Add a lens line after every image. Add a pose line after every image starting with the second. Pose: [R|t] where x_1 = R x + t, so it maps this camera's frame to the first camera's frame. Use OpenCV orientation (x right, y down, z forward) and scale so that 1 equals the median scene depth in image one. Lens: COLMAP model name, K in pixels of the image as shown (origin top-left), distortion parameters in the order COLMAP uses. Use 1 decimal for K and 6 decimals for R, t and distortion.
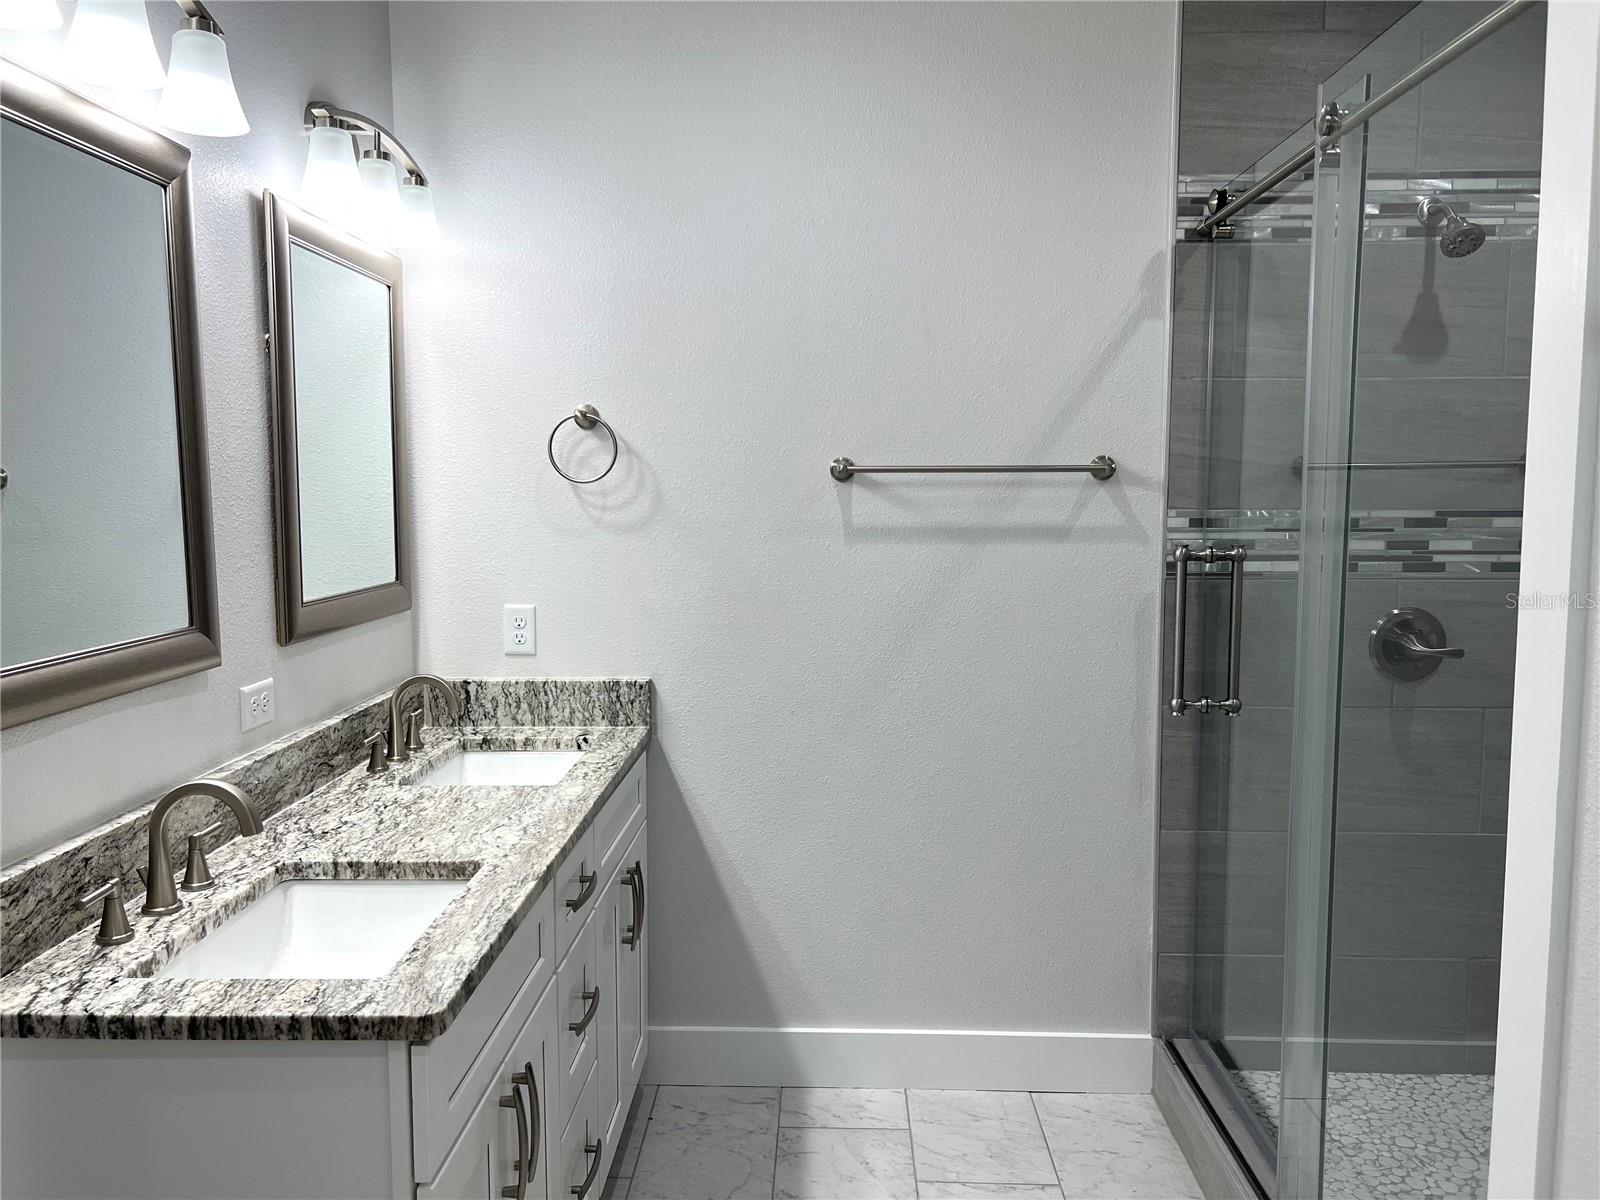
lens RADIAL K [[1195.5, 0, 794.3], [0, 1195.5, 596.9], [0, 0, 1]] dist [0.010739, 0.004862]
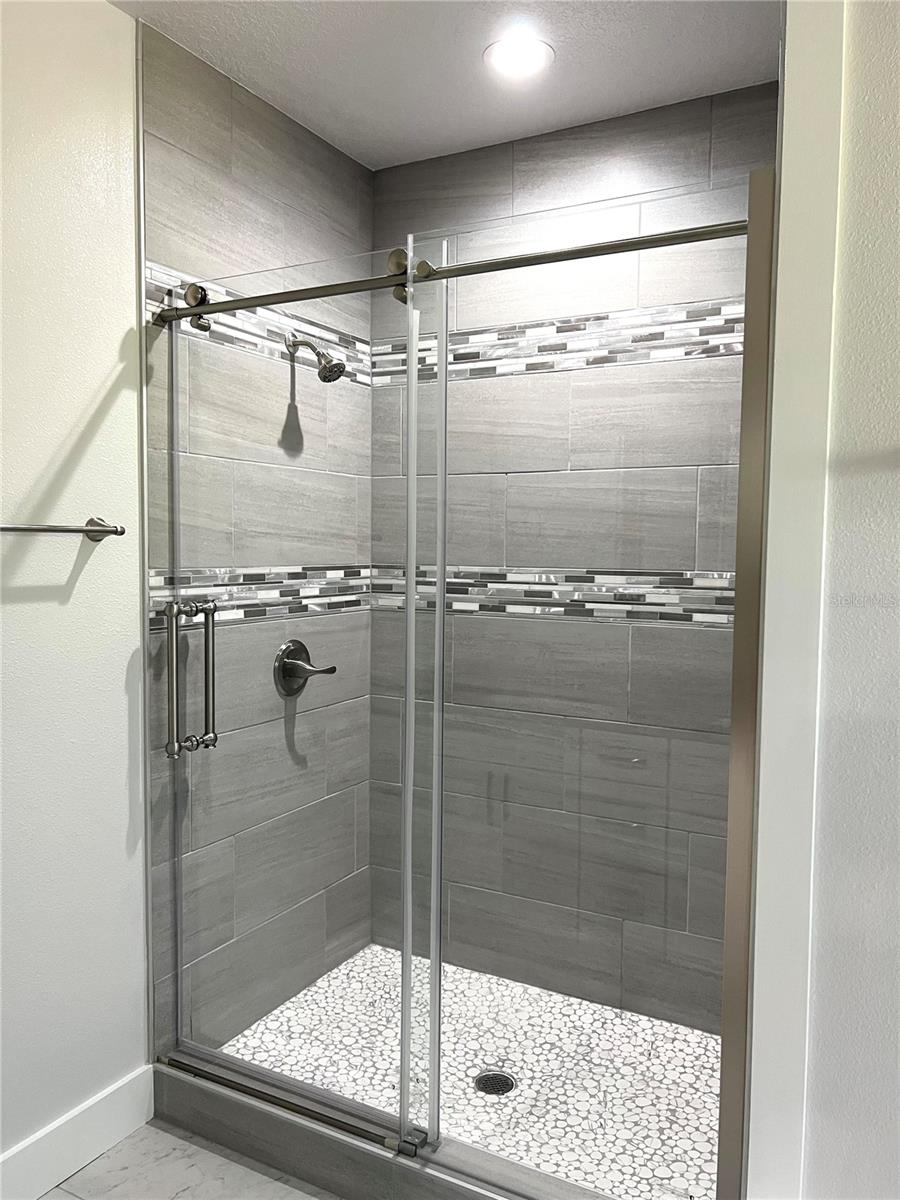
lens RADIAL K [[896.6, 0, 450.2], [0, 896.6, 602.6], [0, 0, 1]] dist [0.010739, 0.004862]
pose [[0.434398, -0.052384, 0.899196, -0.299378], [0.083055, 0.996384, 0.017922, -0.035827], [-0.896883, 0.066897, 0.437178, 0.411392]]
